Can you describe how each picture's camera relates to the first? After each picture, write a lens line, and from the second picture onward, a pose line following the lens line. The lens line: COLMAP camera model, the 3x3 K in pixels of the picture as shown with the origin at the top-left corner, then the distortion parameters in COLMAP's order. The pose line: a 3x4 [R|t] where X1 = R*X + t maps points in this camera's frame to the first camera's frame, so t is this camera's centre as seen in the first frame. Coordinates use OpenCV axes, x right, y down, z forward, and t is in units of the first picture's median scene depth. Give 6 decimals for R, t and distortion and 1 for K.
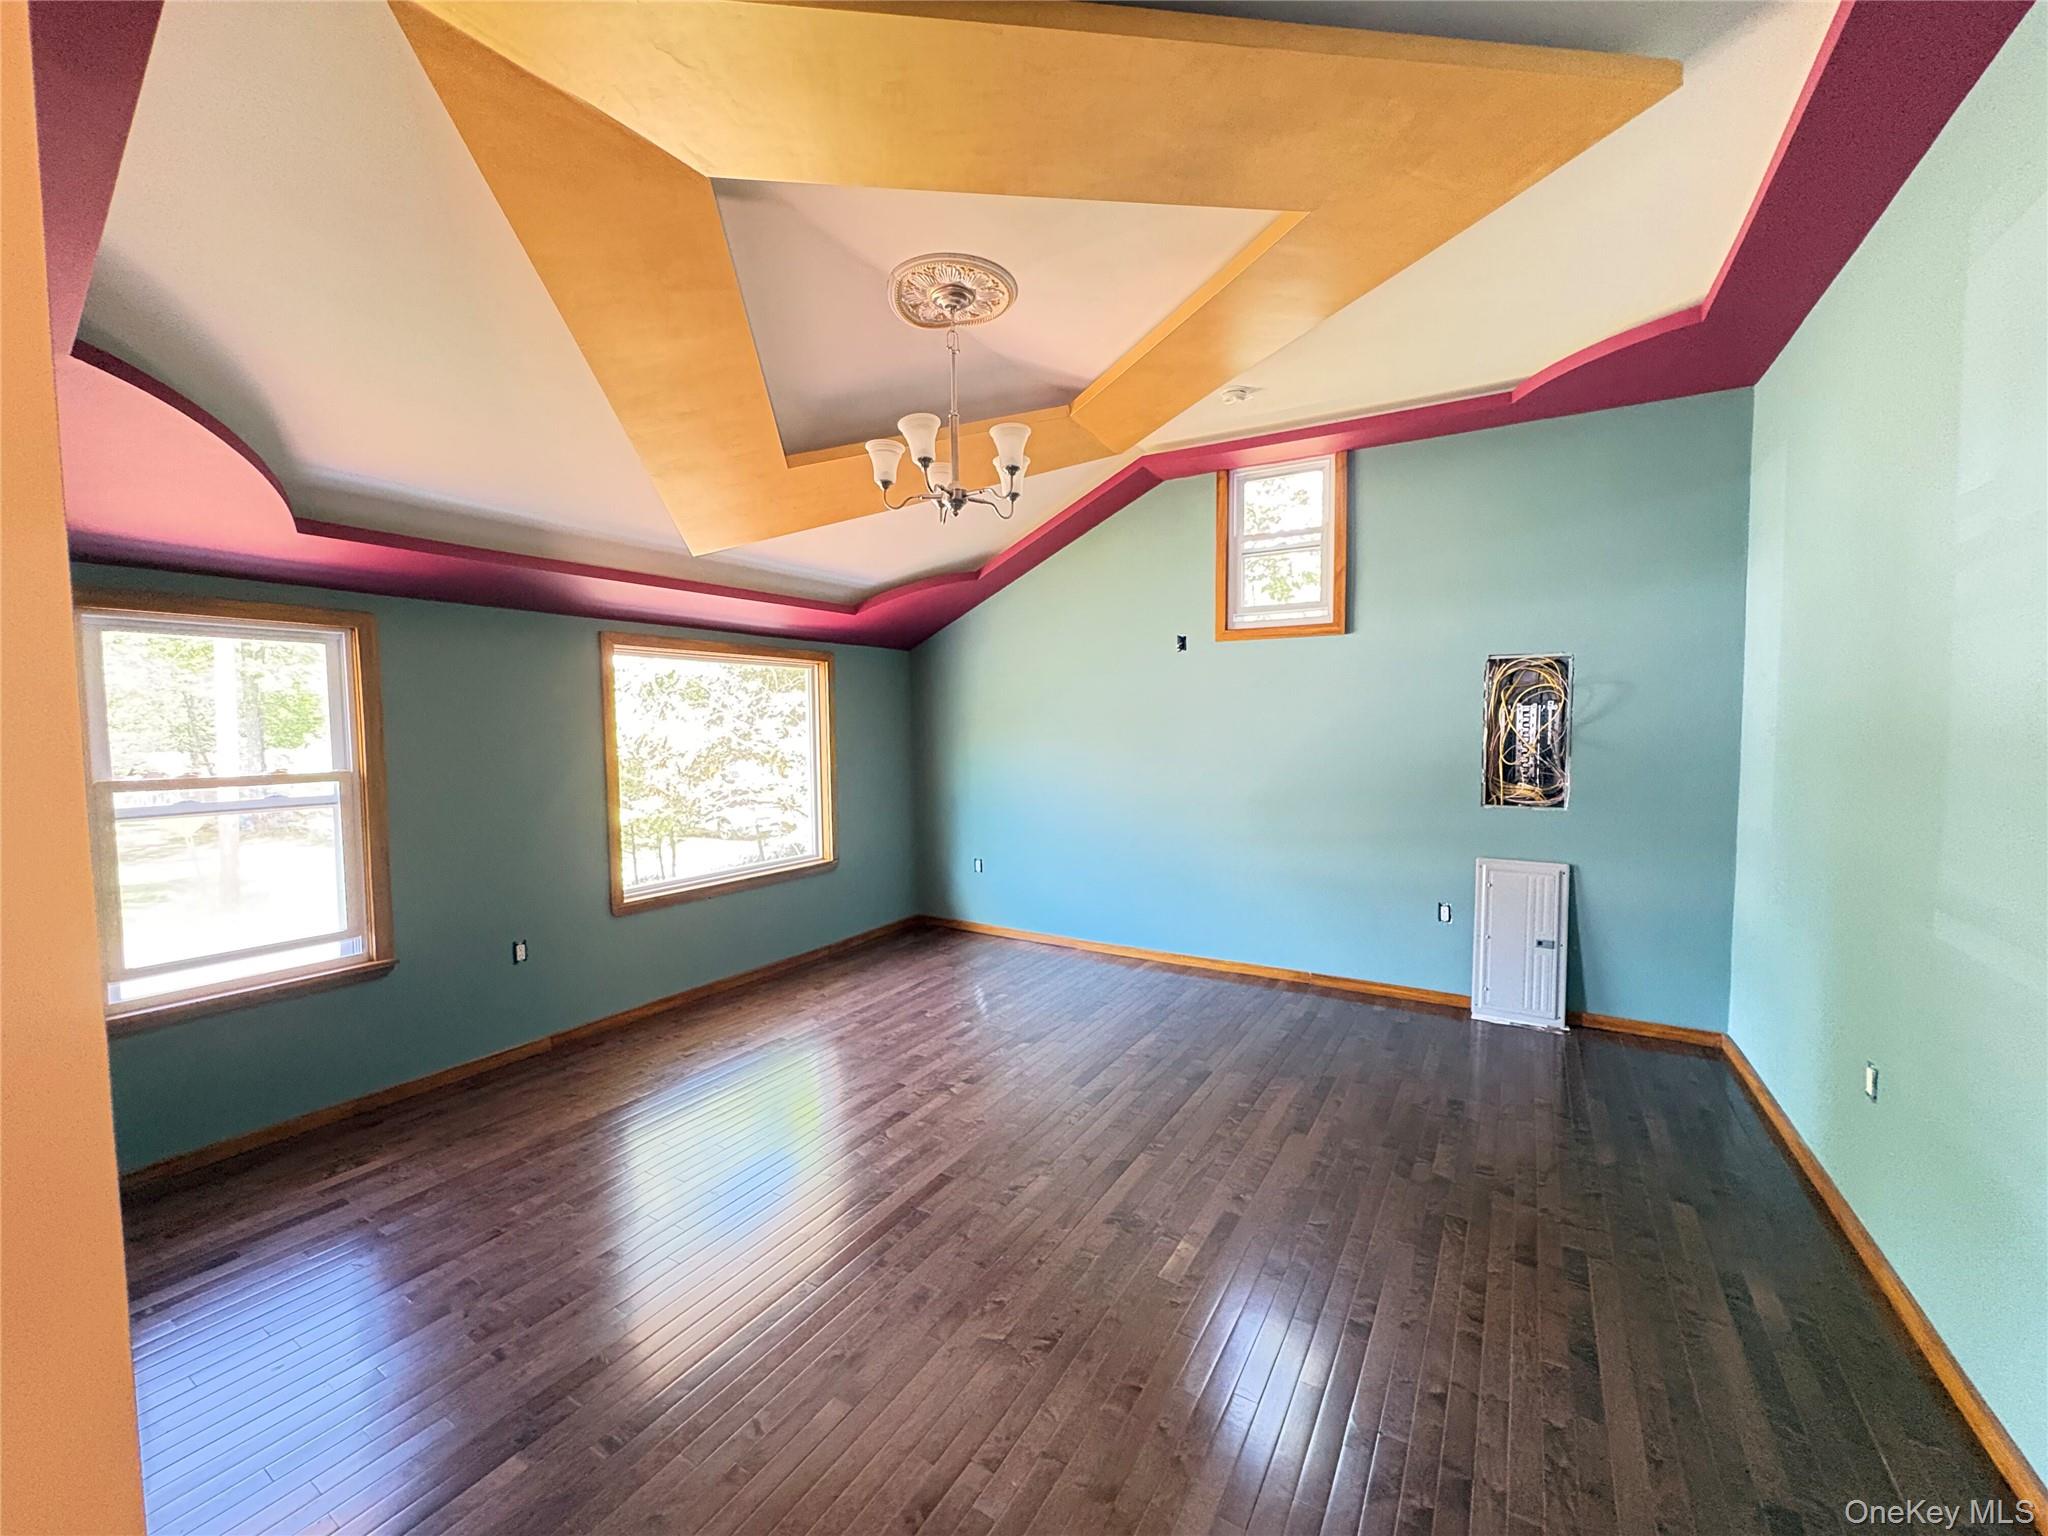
lens RADIAL K [[808.1, 0, 1024.0], [0, 808.1, 768.0], [0, 0, 1]] dist [-0.000066, -0.000182]
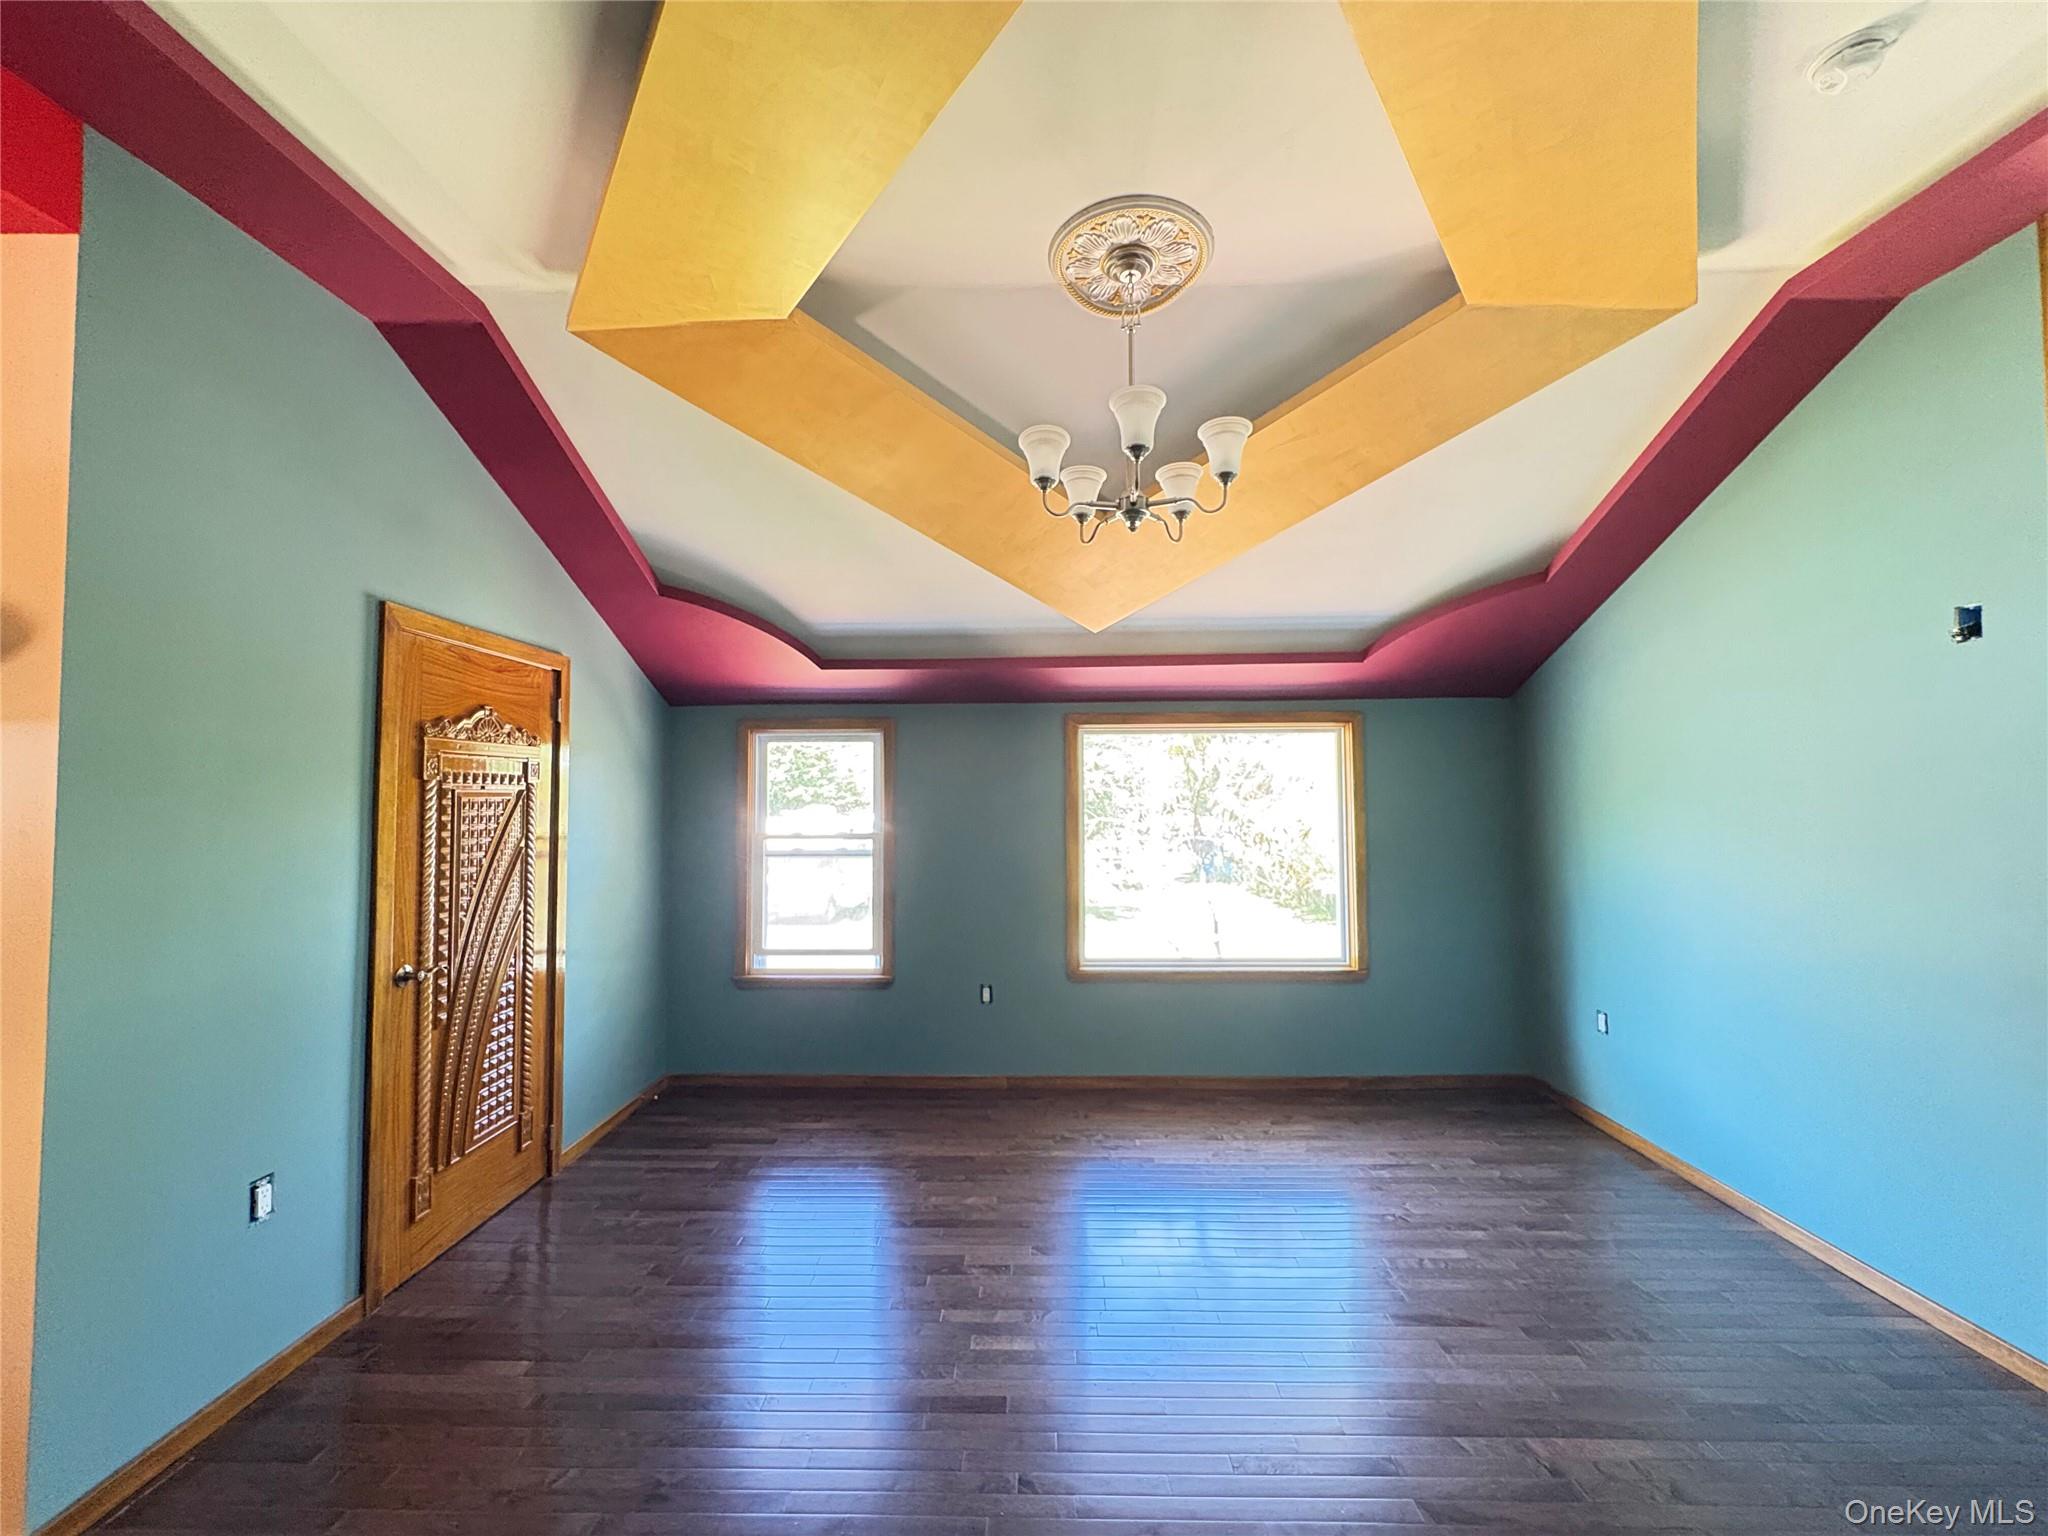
lens RADIAL K [[808.1, 0, 1024.0], [0, 808.1, 768.0], [0, 0, 1]] dist [-0.000066, -0.000182]
pose [[0.510906, -0.029221, -0.859140, 0.357479], [-0.047329, 0.996950, -0.062054, -0.024096], [0.858333, 0.072366, 0.507964, 0.370427]]
